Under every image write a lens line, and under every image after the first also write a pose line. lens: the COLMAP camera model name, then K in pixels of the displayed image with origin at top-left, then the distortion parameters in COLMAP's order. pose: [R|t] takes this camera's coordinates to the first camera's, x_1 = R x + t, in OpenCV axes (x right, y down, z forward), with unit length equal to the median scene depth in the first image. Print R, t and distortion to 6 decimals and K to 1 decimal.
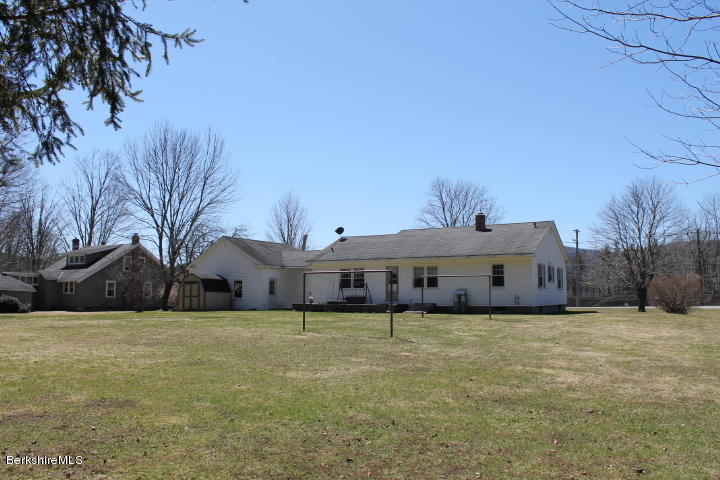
lens RADIAL K [[606.1, 0, 361.1], [0, 606.1, 252.3], [0, 0, 1]] dist [-0.170603, 0.158619]
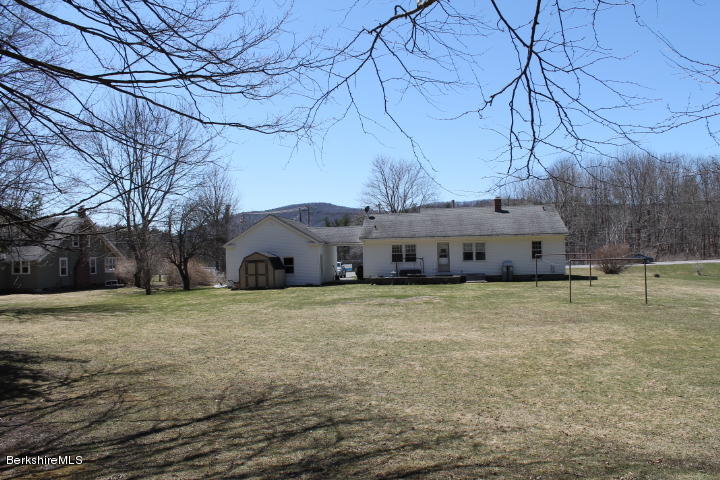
lens RADIAL K [[606.1, 0, 361.1], [0, 606.1, 252.3], [0, 0, 1]] dist [-0.170603, 0.158619]
pose [[0.919494, -0.022137, 0.392481, -0.535398], [-0.005048, 0.997666, 0.068097, -0.035689], [-0.393072, -0.064596, 0.917236, -0.005339]]
